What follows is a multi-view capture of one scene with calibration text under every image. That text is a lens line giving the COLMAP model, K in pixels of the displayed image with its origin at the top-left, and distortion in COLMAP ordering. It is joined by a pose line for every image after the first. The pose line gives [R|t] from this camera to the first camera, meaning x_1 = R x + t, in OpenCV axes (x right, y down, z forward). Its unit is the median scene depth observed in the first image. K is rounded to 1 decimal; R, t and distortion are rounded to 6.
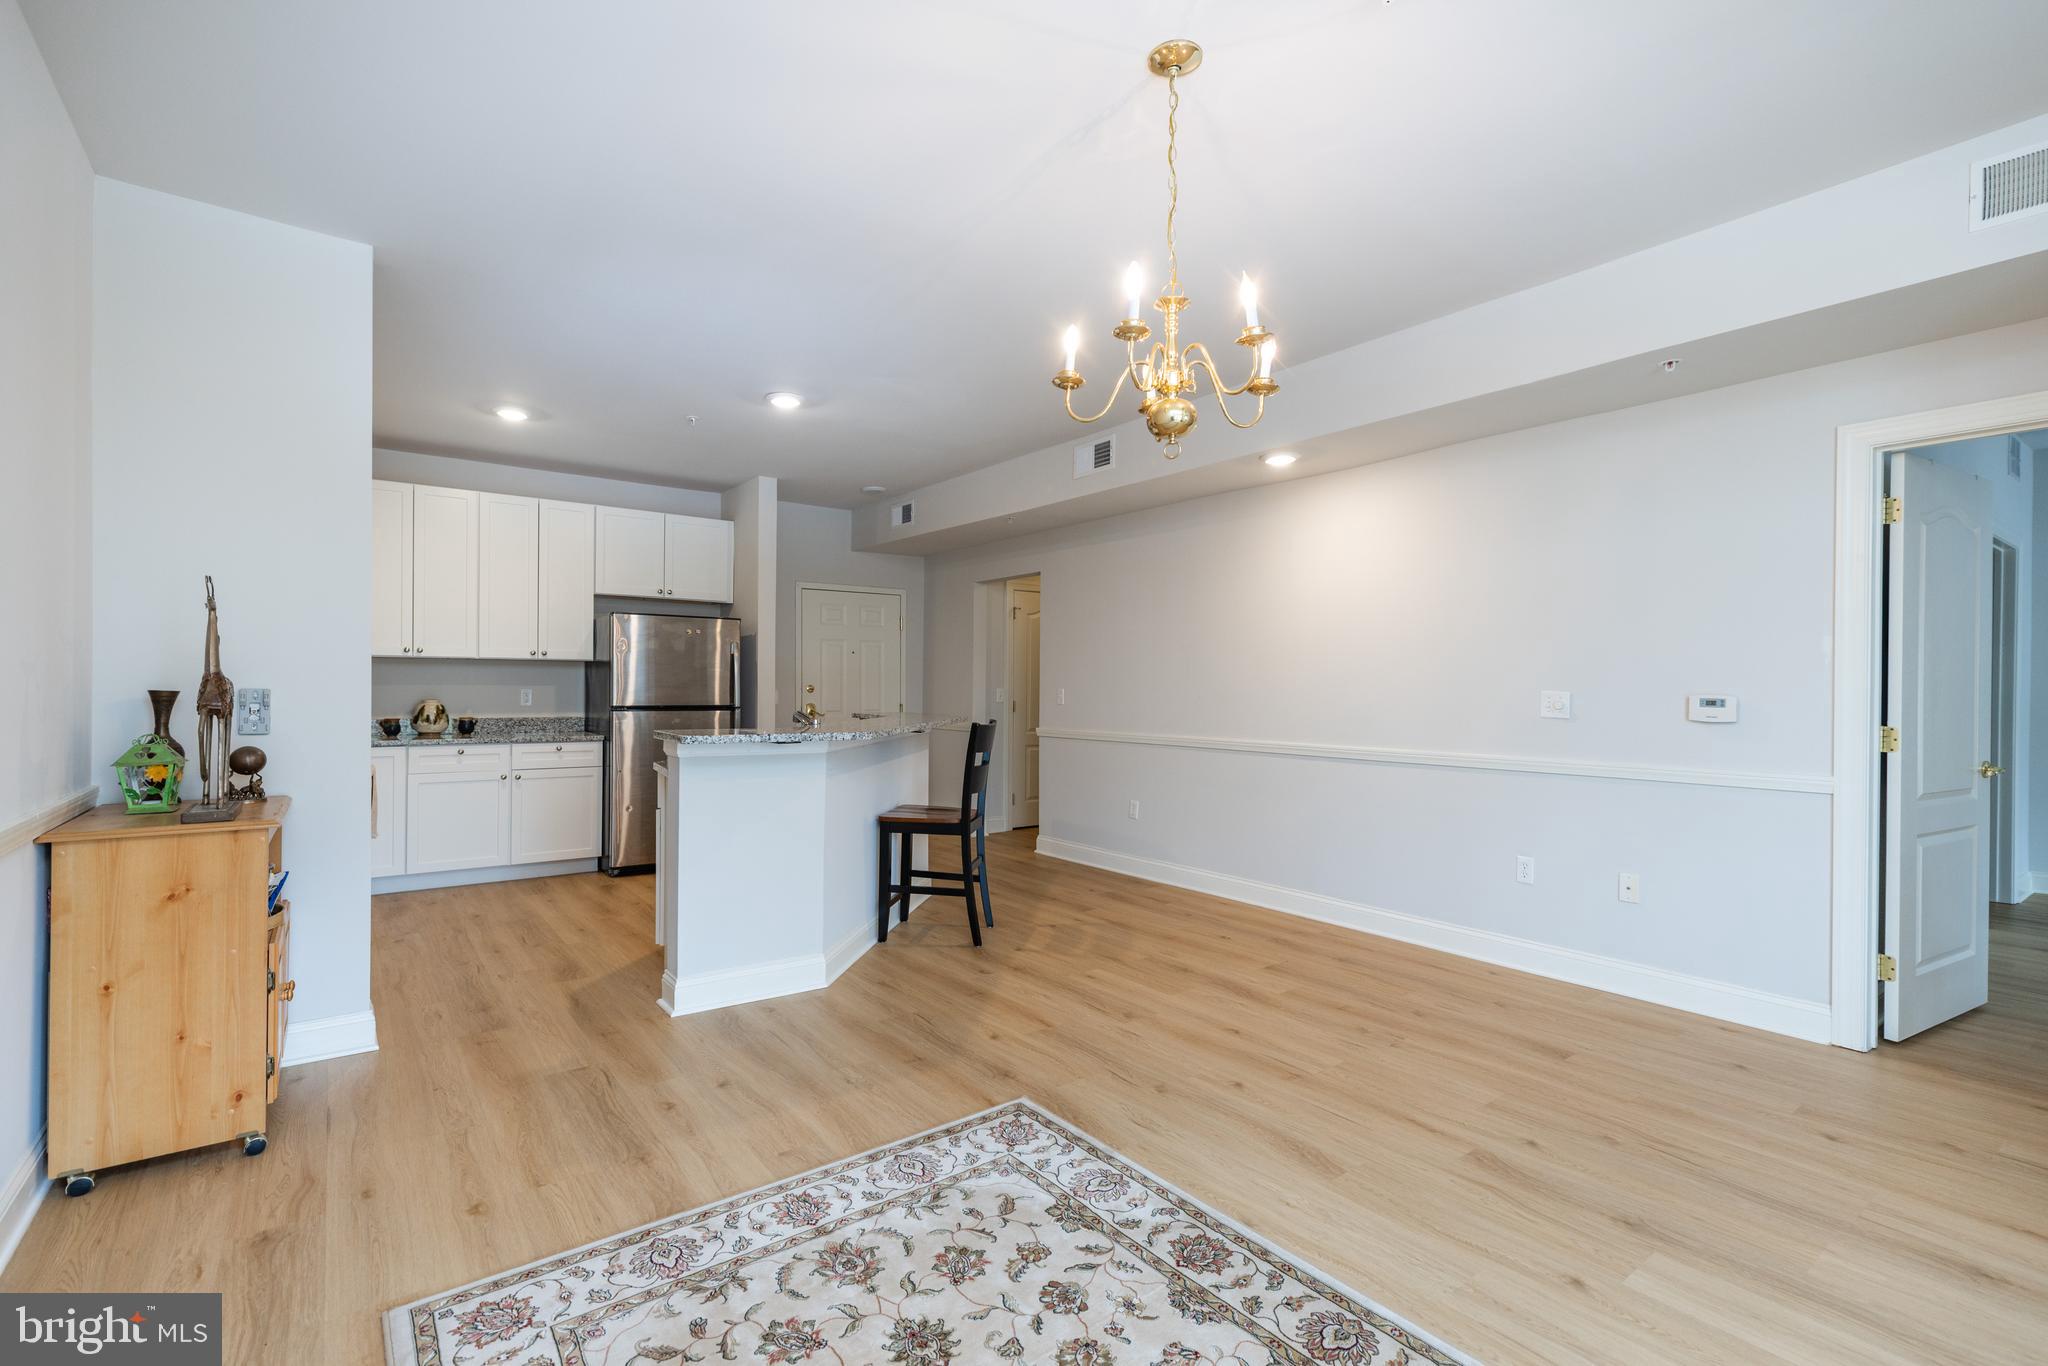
lens RADIAL K [[916.3, 0, 1019.2], [0, 916.3, 681.7], [0, 0, 1]] dist [0.007817, -0.000229]
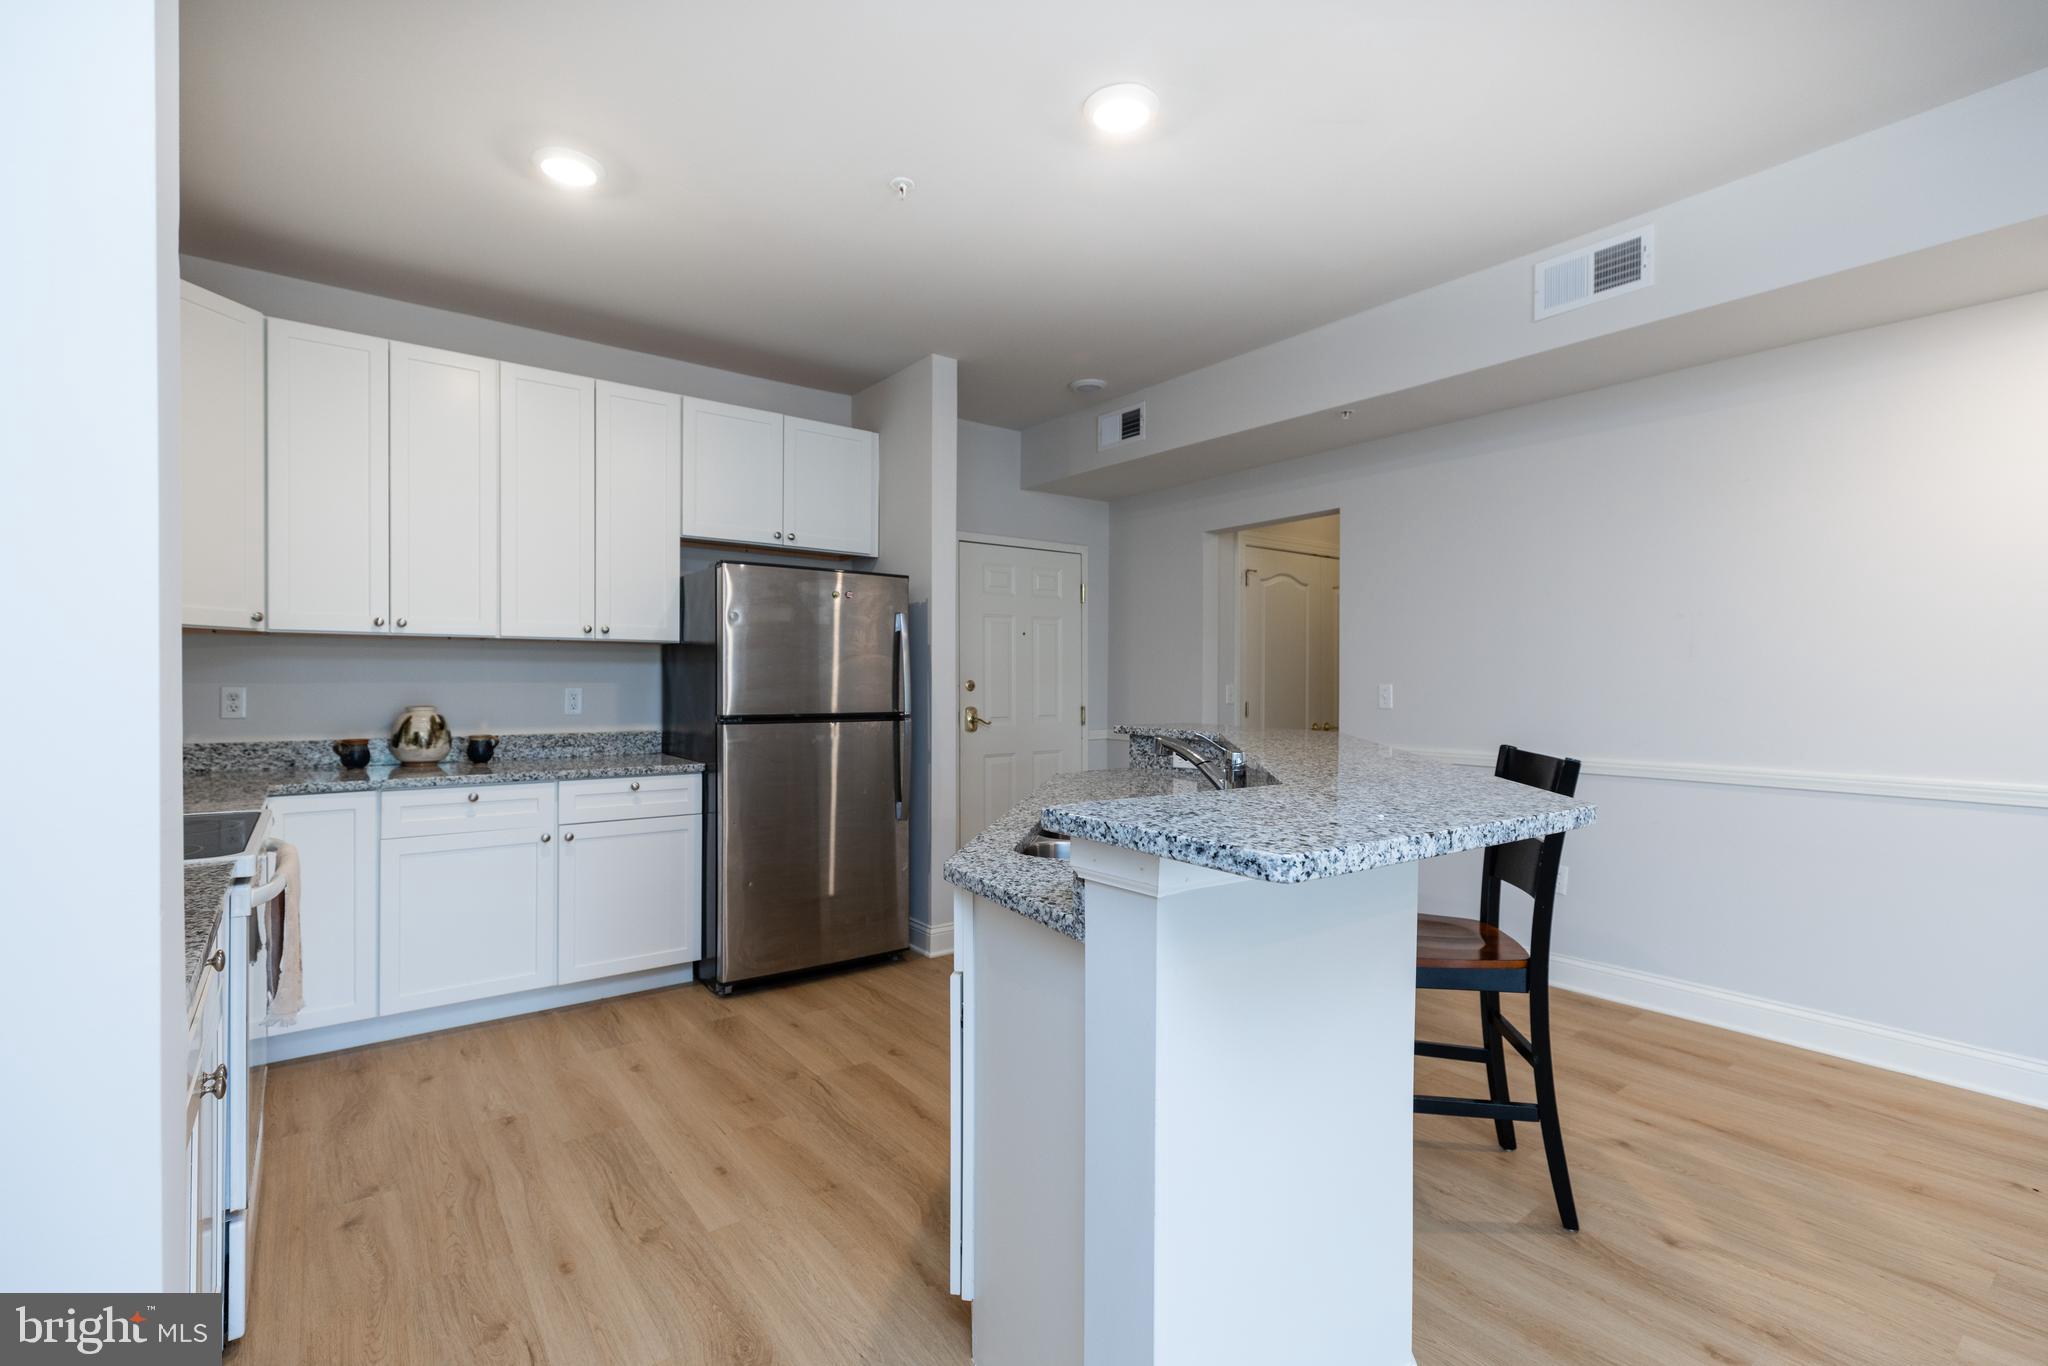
lens RADIAL K [[916.3, 0, 1016.3], [0, 916.3, 681.6], [0, 0, 1]] dist [0.007817, -0.000229]
pose [[0.999995, -0.003040, 0.001045, -0.265386], [0.003035, 0.999982, 0.005128, 0.001545], [-0.001060, -0.005125, 0.999986, 0.420333]]
